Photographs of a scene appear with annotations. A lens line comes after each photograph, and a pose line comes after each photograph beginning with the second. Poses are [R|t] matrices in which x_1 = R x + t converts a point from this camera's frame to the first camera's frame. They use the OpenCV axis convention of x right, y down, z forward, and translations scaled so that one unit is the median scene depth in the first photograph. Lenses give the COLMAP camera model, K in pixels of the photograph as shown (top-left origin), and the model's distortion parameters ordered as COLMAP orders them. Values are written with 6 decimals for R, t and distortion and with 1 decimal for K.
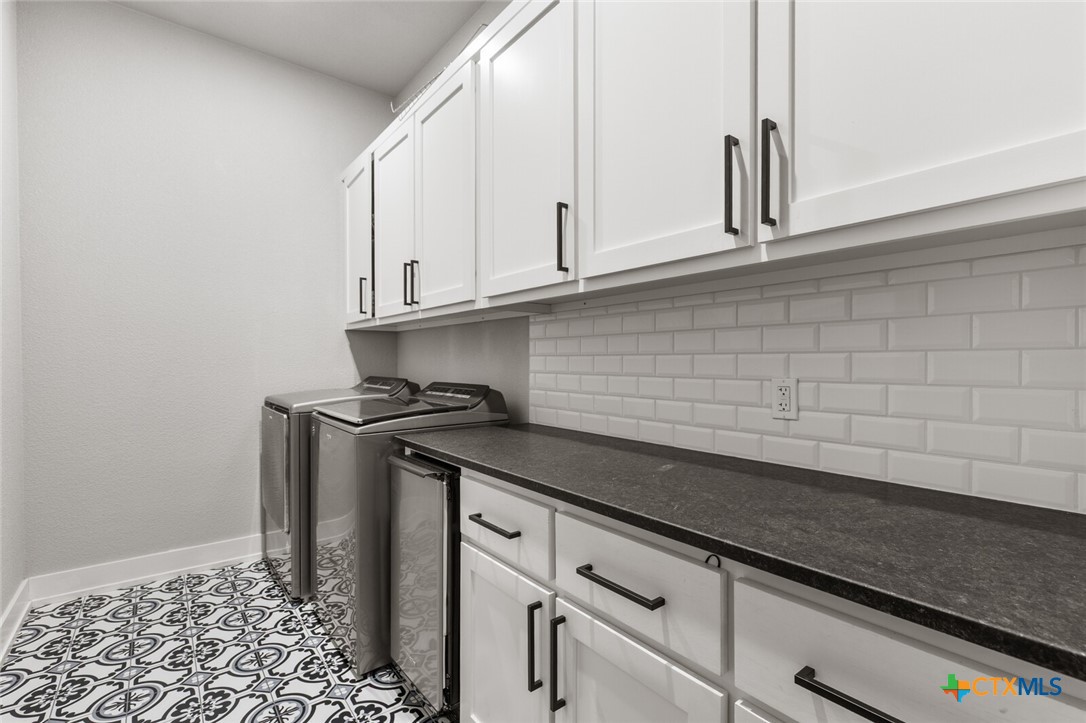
lens RADIAL K [[490.5, 0, 545.8], [0, 490.5, 367.4], [0, 0, 1]] dist [0.002962, 0.000373]
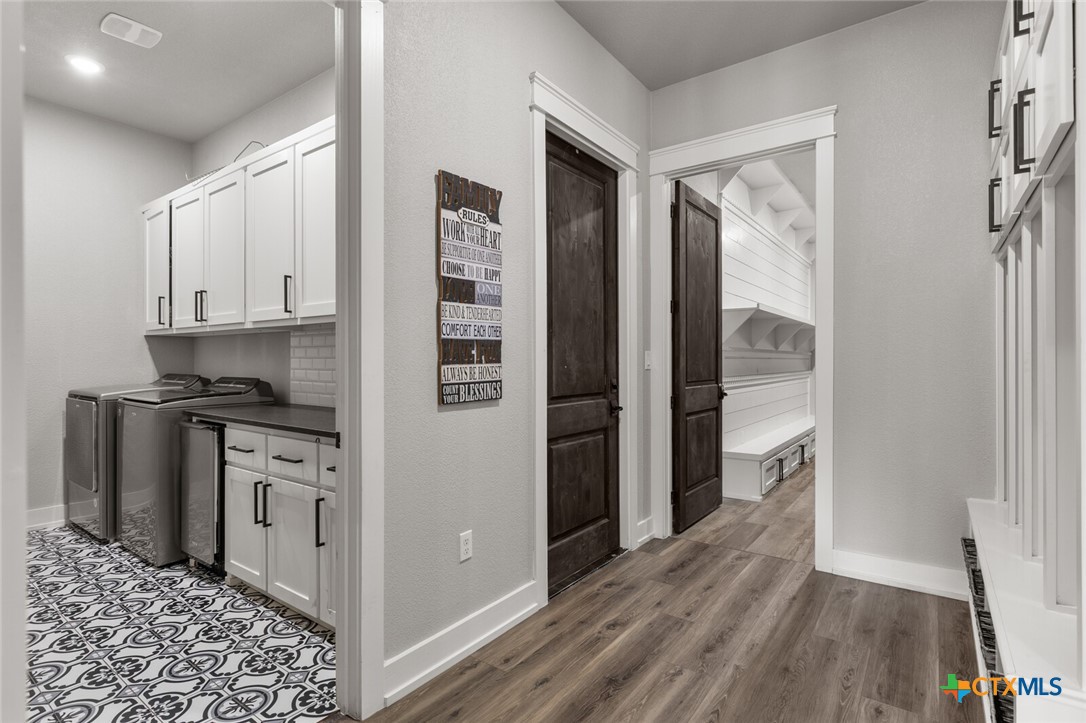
lens RADIAL K [[539.0, 0, 530.8], [0, 539.0, 361.5], [0, 0, 1]] dist [0.004438, -0.000308]
pose [[0.969611, 0.001106, 0.244650, 0.262422], [0.001354, 0.999950, -0.009886, 0.003866], [-0.244648, 0.009916, 0.969561, -0.725629]]
